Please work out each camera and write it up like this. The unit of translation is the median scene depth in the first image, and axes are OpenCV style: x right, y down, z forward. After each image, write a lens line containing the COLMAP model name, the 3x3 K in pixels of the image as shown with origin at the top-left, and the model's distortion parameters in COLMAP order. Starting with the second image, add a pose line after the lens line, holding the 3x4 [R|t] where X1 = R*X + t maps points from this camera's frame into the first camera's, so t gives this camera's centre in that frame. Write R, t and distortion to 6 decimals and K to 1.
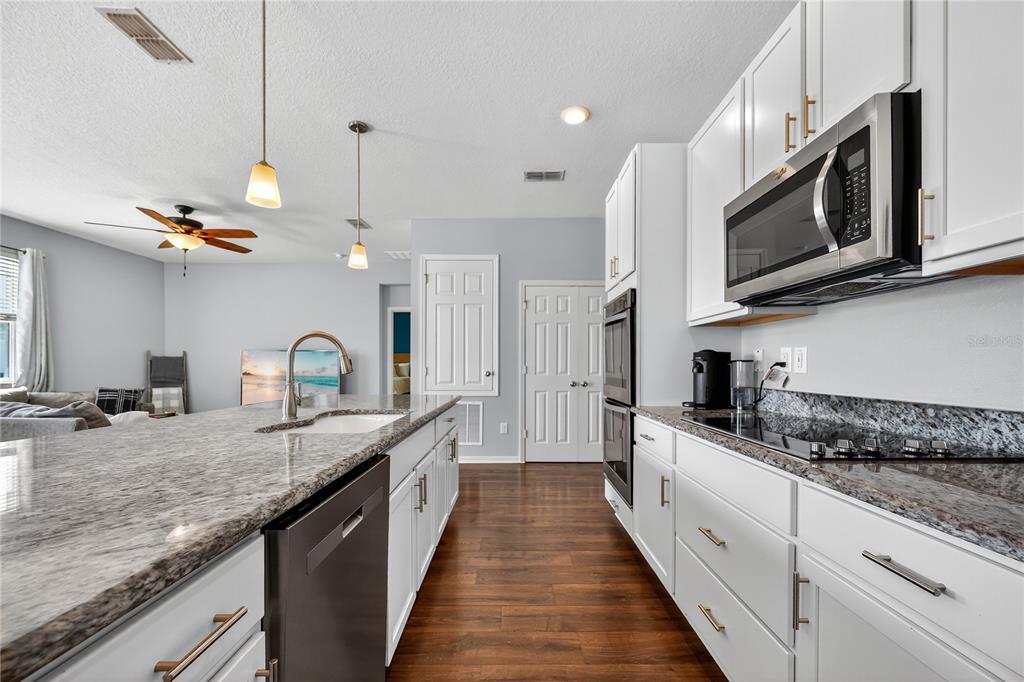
lens RADIAL K [[412.9, 0, 513.6], [0, 412.9, 367.4], [0, 0, 1]] dist [0.000445, -0.000193]
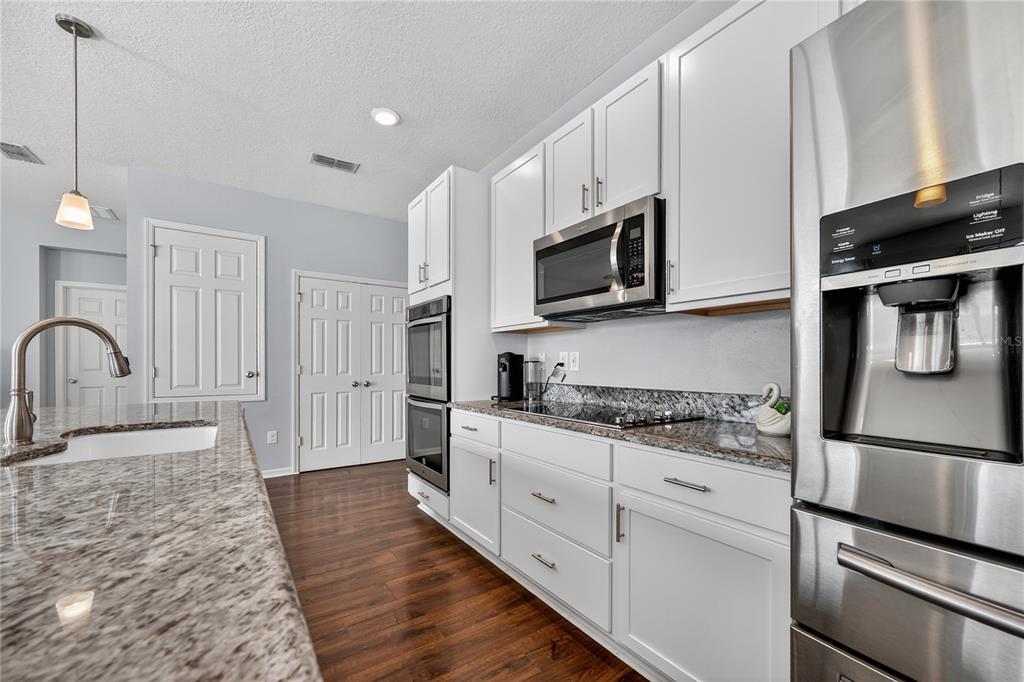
lens RADIAL K [[412.9, 0, 513.6], [0, 412.9, 367.4], [0, 0, 1]] dist [0.000445, -0.000193]
pose [[0.822089, -0.003309, 0.569350, -0.248645], [0.001975, 0.999994, 0.002960, -0.002512], [-0.569356, -0.001309, 0.822090, -0.007962]]
